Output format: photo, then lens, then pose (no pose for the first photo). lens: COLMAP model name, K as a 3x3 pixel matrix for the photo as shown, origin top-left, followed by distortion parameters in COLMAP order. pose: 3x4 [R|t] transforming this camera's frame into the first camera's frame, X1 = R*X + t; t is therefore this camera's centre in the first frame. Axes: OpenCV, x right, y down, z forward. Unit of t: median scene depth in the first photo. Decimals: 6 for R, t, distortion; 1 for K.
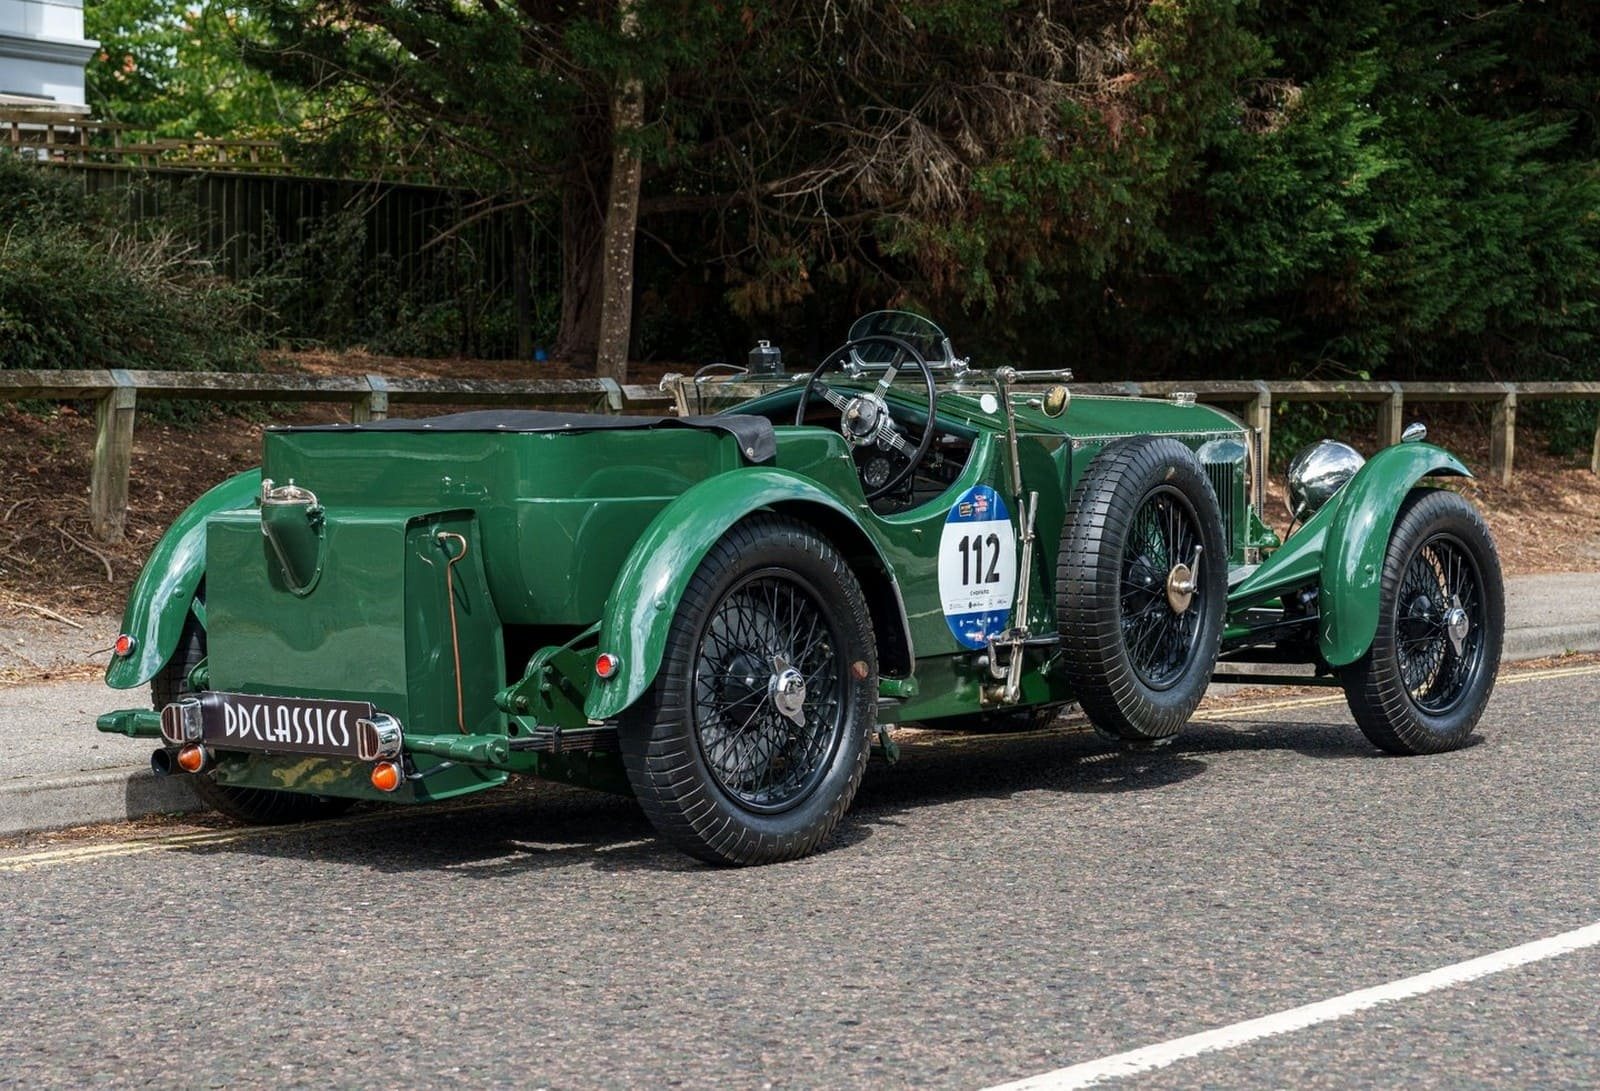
lens RADIAL K [[3324.2, 0, 829.8], [0, 3324.2, 513.1], [0, 0, 1]] dist [0.002214, -0.085950]
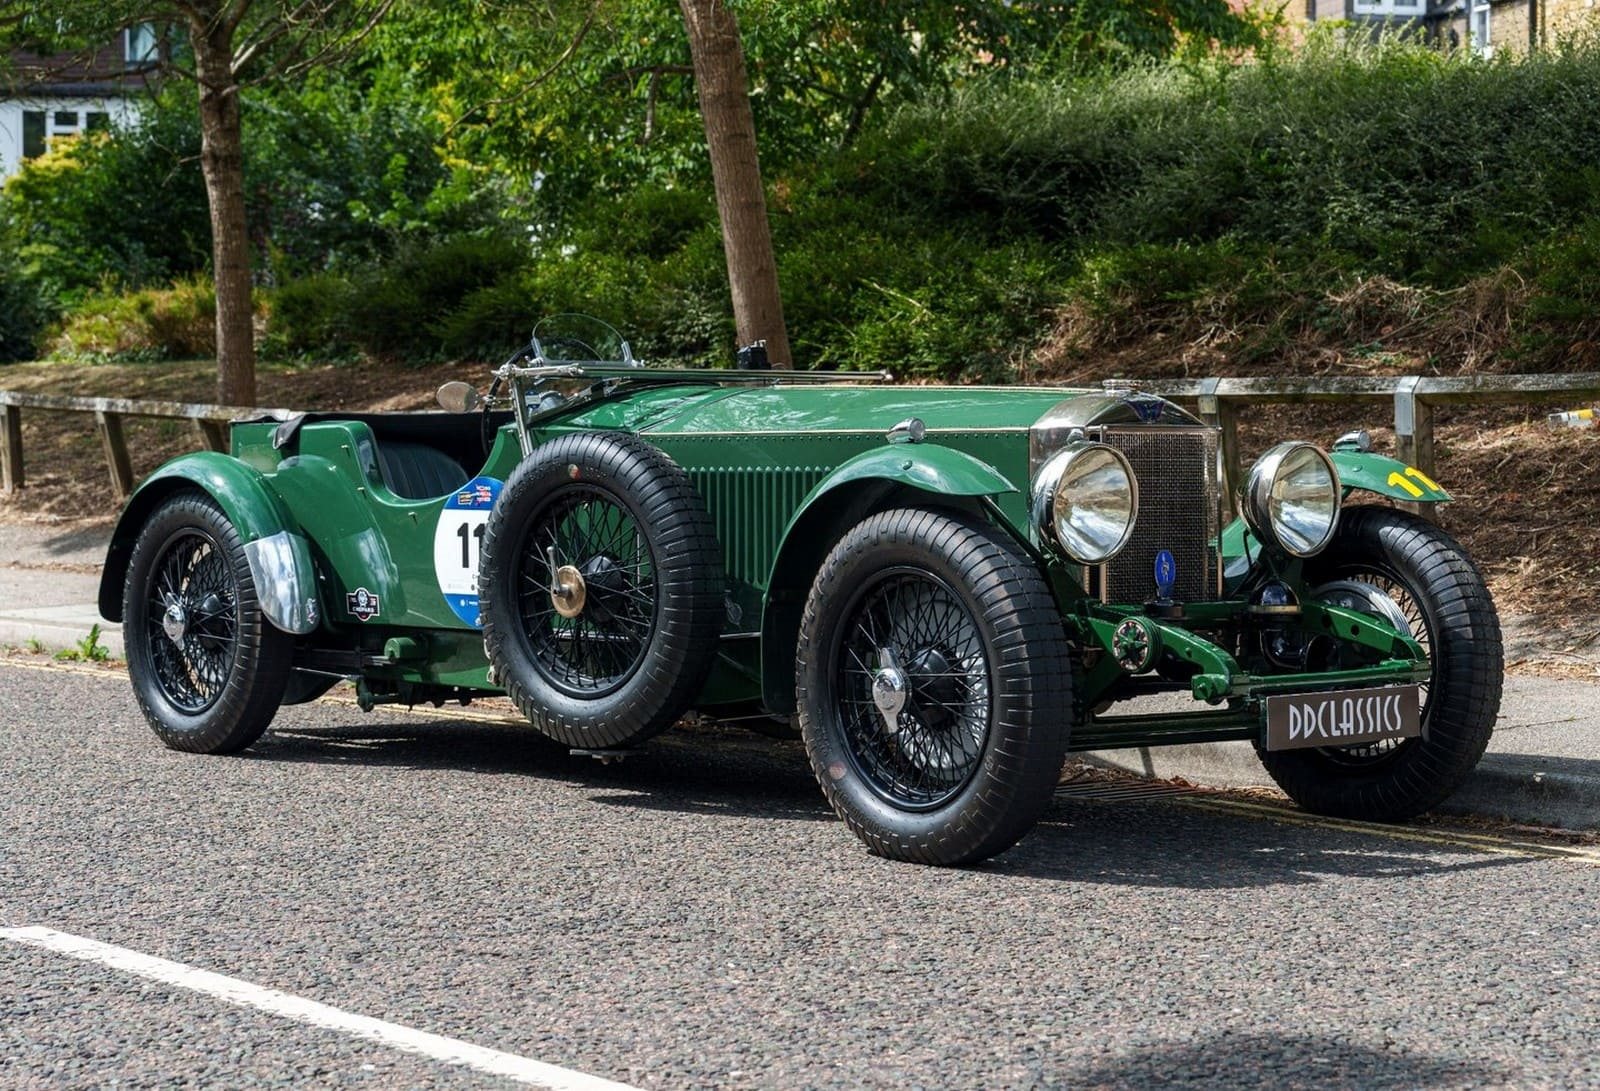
lens RADIAL K [[3185.1, 0, 804.5], [0, 3185.1, 472.2], [0, 0, 1]] dist [0.018920, -0.009058]
pose [[-0.190921, 0.013606, -0.981511, 1.041920], [-0.028778, 0.999397, 0.019451, -0.033073], [0.981183, 0.031960, -0.190414, 1.309787]]
